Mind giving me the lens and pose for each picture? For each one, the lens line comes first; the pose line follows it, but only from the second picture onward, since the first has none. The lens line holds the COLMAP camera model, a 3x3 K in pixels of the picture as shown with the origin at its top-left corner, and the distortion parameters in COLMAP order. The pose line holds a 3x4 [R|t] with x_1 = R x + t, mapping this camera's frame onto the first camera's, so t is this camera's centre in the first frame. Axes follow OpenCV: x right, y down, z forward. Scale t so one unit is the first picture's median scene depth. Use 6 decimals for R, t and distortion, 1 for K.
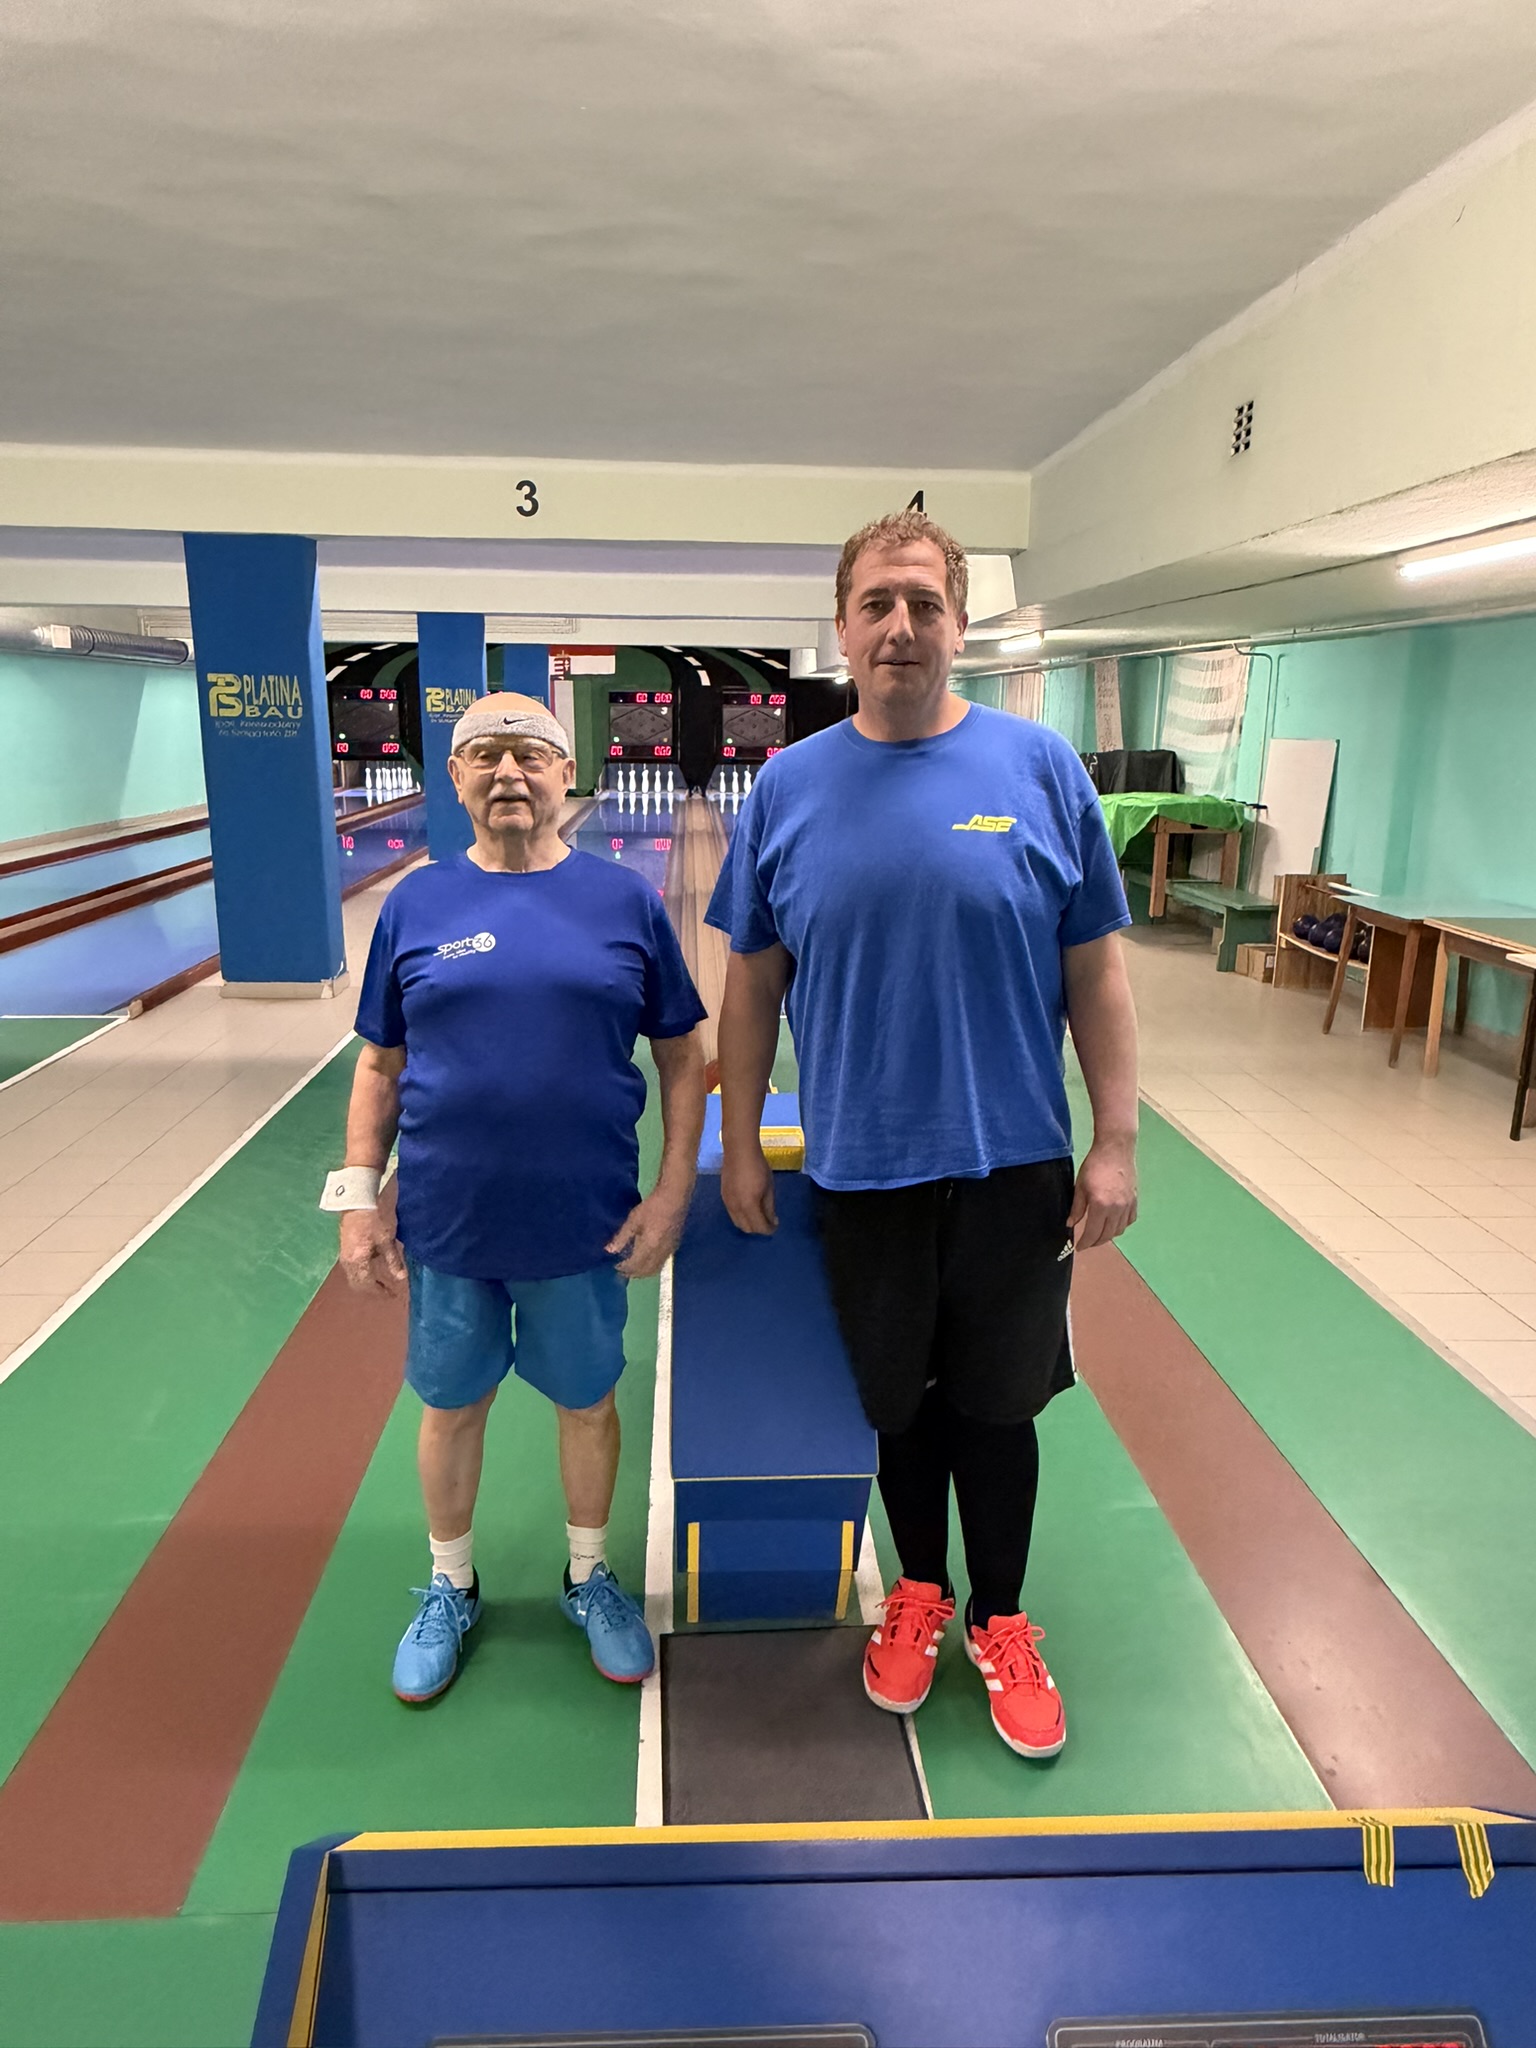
lens RADIAL K [[1300.2, 0, 755.8], [0, 1300.2, 1029.6], [0, 0, 1]] dist [-0.005991, 0.001673]
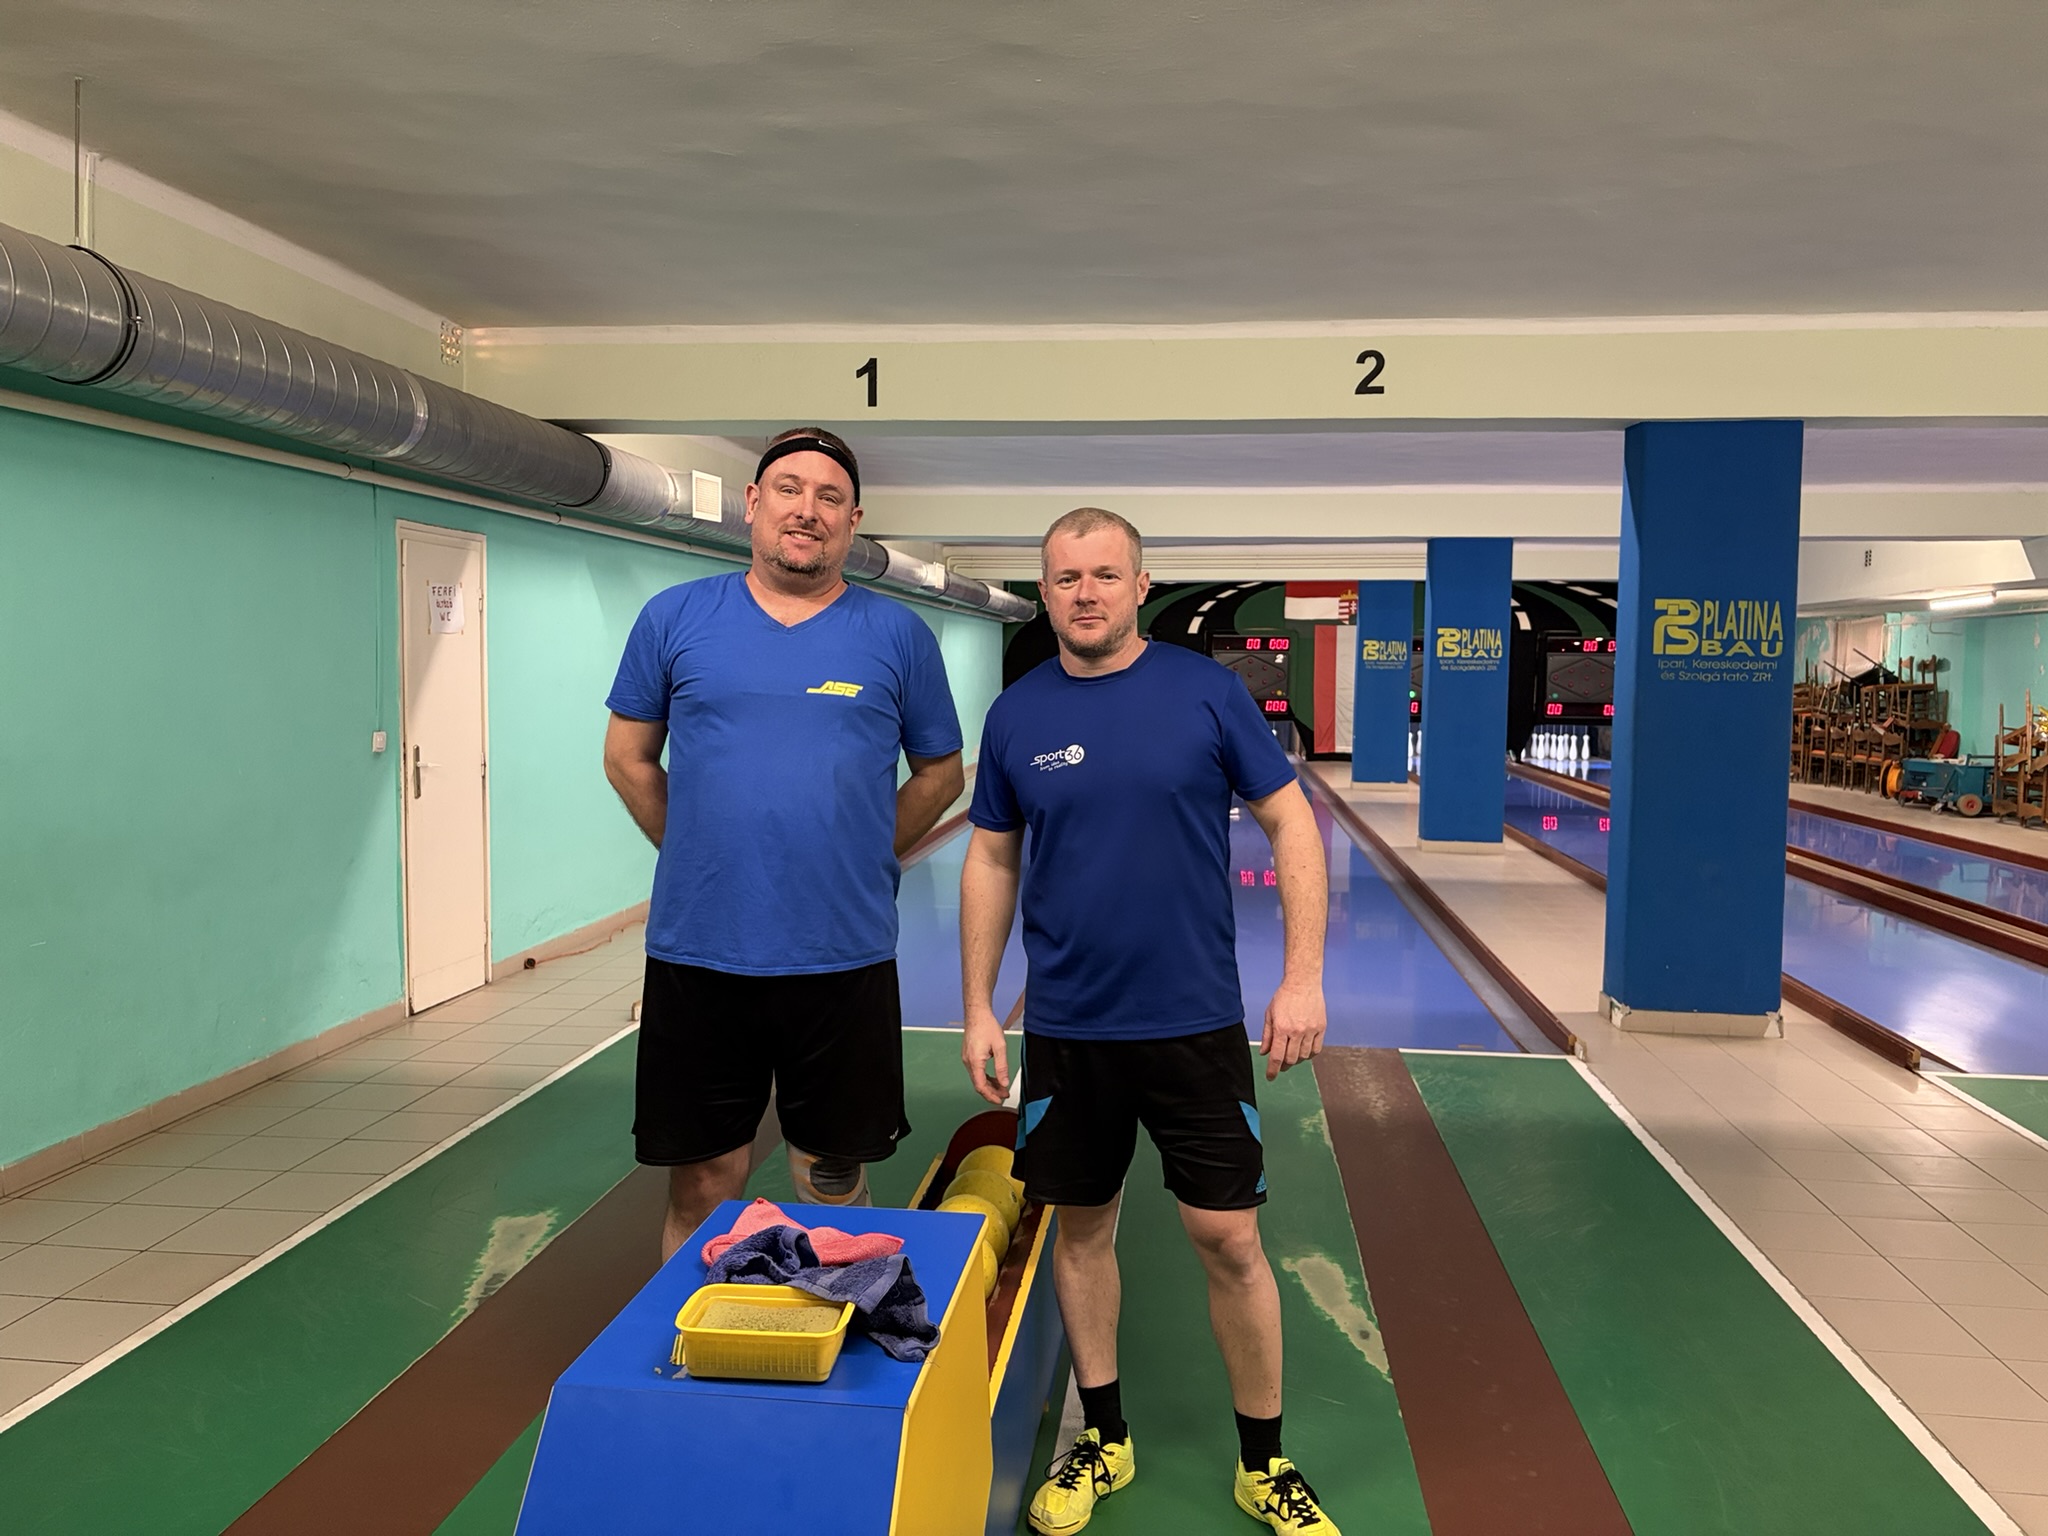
lens RADIAL K [[1518.1, 0, 1023.0], [0, 1518.1, 774.0], [0, 0, 1]] dist [0.042399, -0.052700]
pose [[0.985806, 0.009963, -0.167590, -0.485191], [-0.038107, 0.985462, -0.165566, -0.010150], [0.163504, 0.169602, 0.971855, 0.072942]]
